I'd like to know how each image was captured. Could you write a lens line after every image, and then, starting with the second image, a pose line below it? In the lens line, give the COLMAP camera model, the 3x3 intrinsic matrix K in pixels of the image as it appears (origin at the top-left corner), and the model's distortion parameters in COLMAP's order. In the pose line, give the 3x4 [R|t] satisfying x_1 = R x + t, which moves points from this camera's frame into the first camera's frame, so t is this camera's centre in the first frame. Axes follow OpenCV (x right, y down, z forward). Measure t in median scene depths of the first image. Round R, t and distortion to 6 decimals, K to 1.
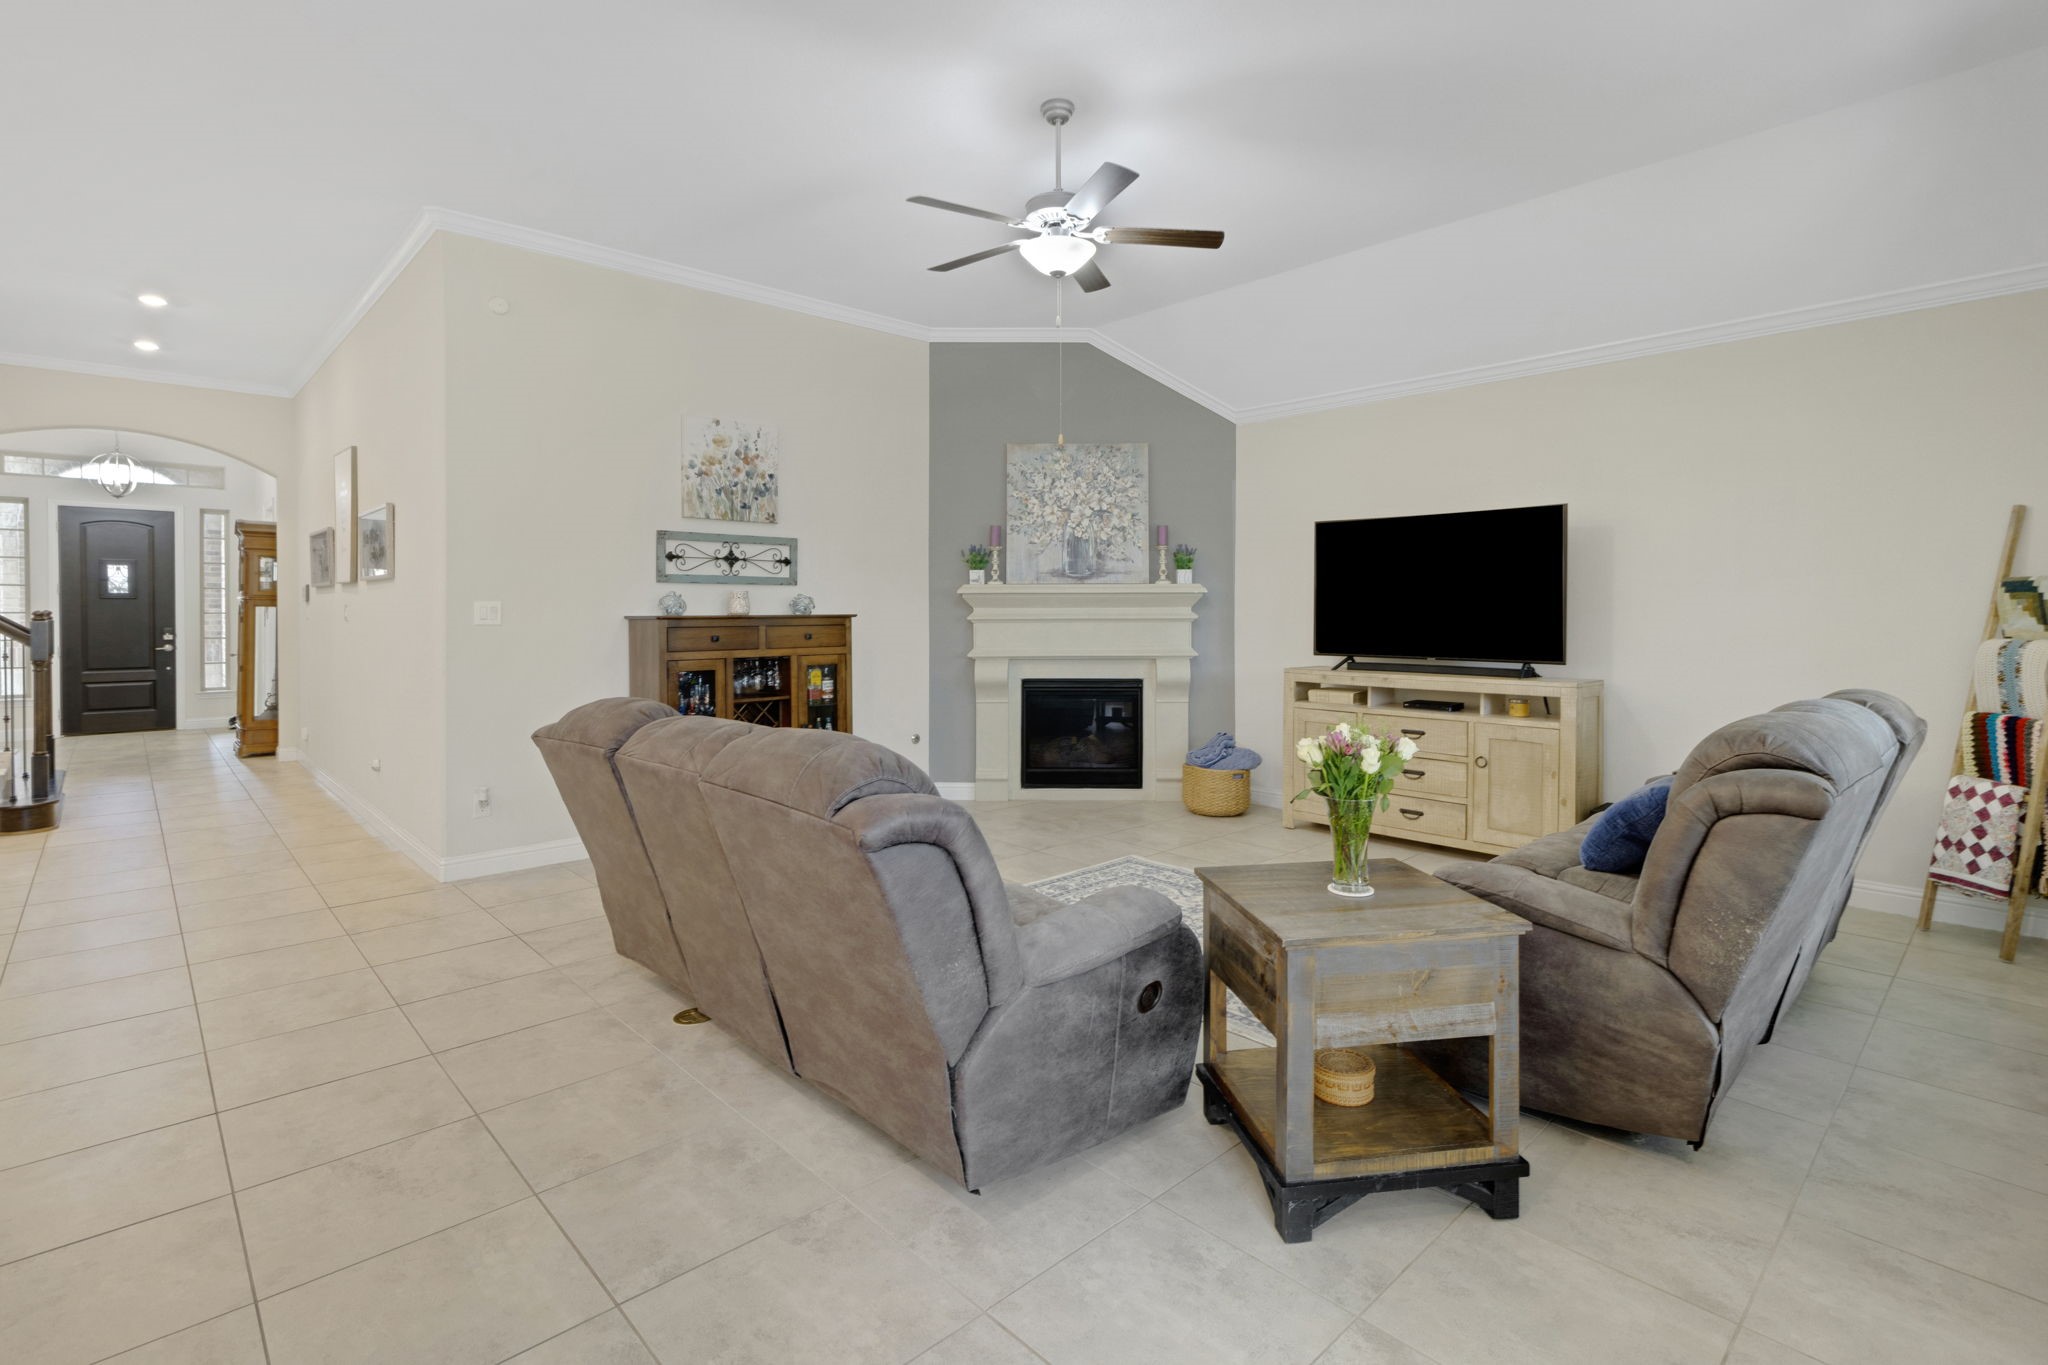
lens RADIAL K [[936.8, 0, 1021.7], [0, 936.8, 629.1], [0, 0, 1]] dist [-0.000129, -0.000005]
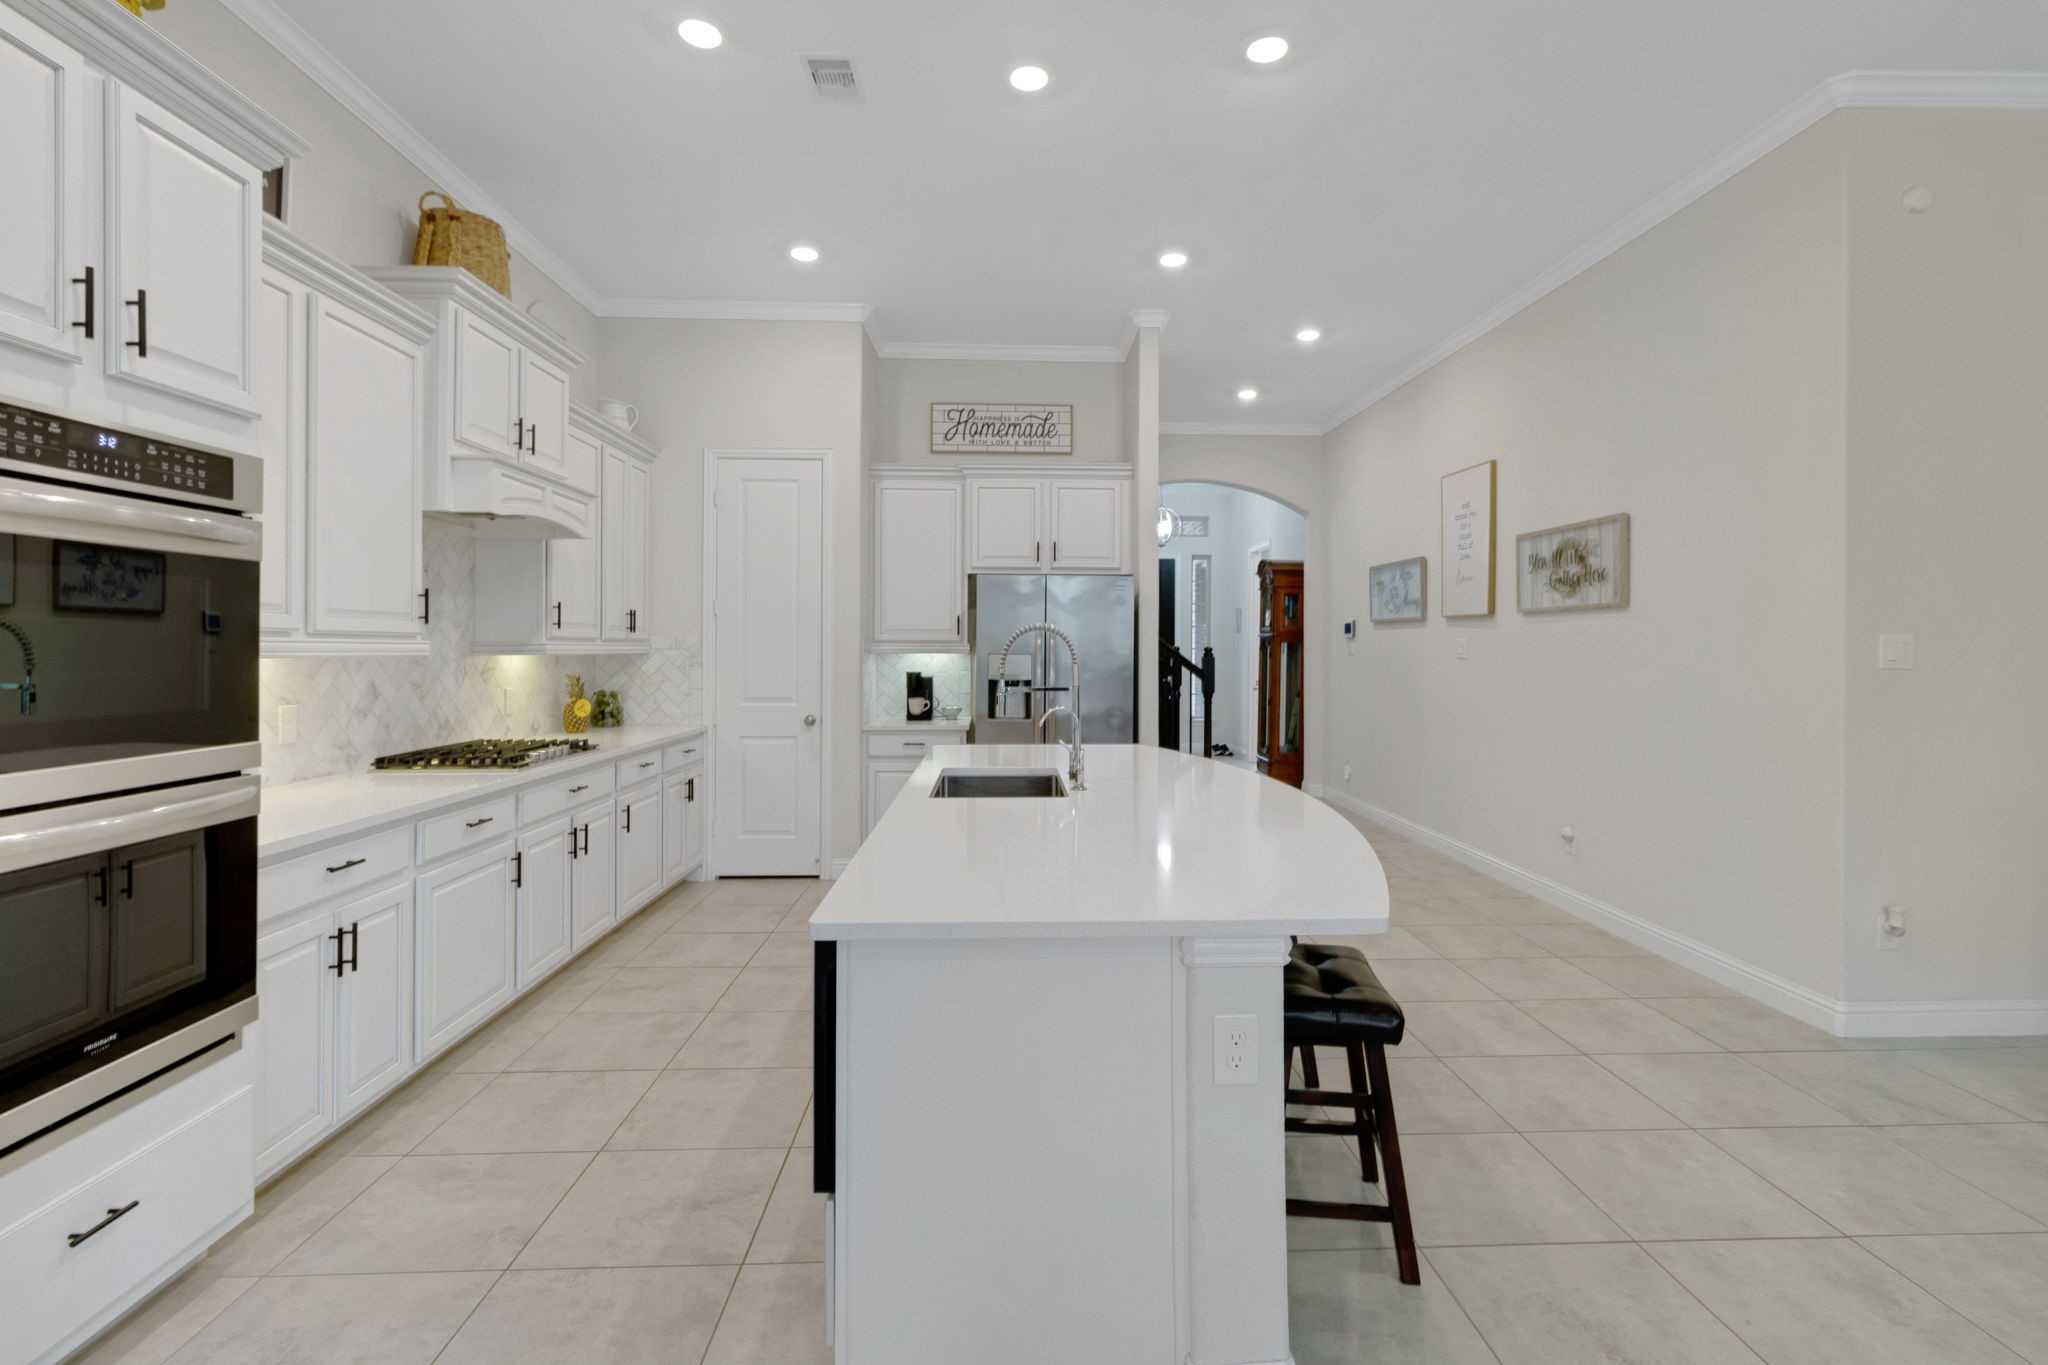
lens RADIAL K [[946.6, 0, 1031.2], [0, 946.6, 642.8], [0, 0, 1]] dist [0.000432, -0.000052]
pose [[0.750219, -0.006615, -0.661156, -0.326410], [-0.006679, 0.999823, -0.017582, -0.004054], [0.661155, 0.017606, 0.750042, 0.036431]]
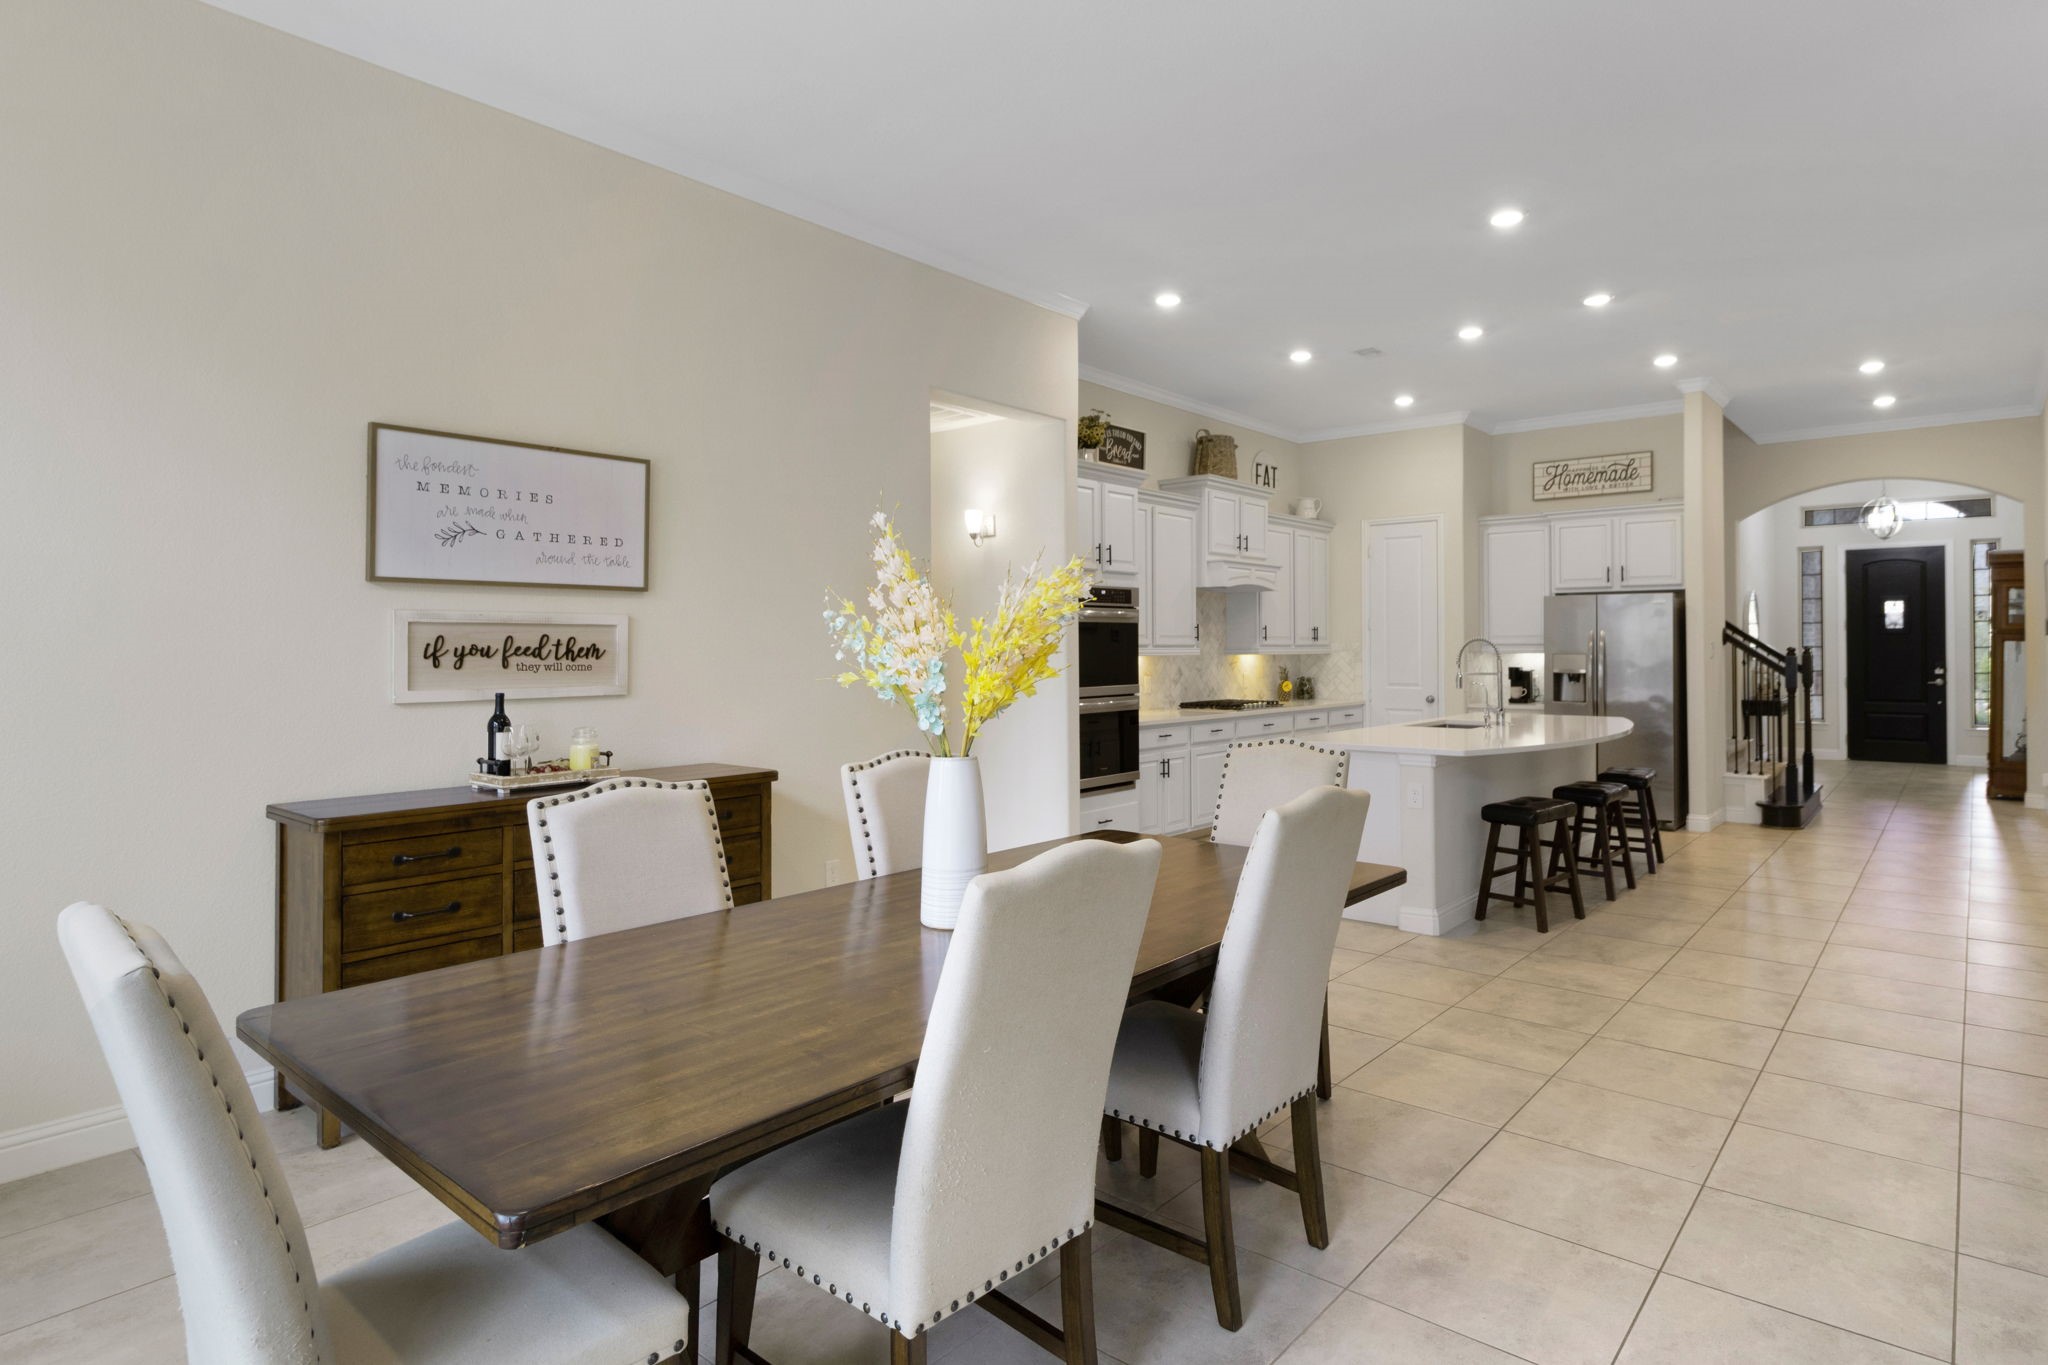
lens RADIAL K [[1004.7, 0, 1023.1], [0, 1004.7, 635.3], [0, 0, 1]] dist [0.000568, 0.000287]
pose [[0.053834, -0.018355, -0.998381, 0.142971], [-0.007264, 0.999797, -0.018772, -0.003602], [0.998523, 0.008263, 0.053690, -0.044682]]
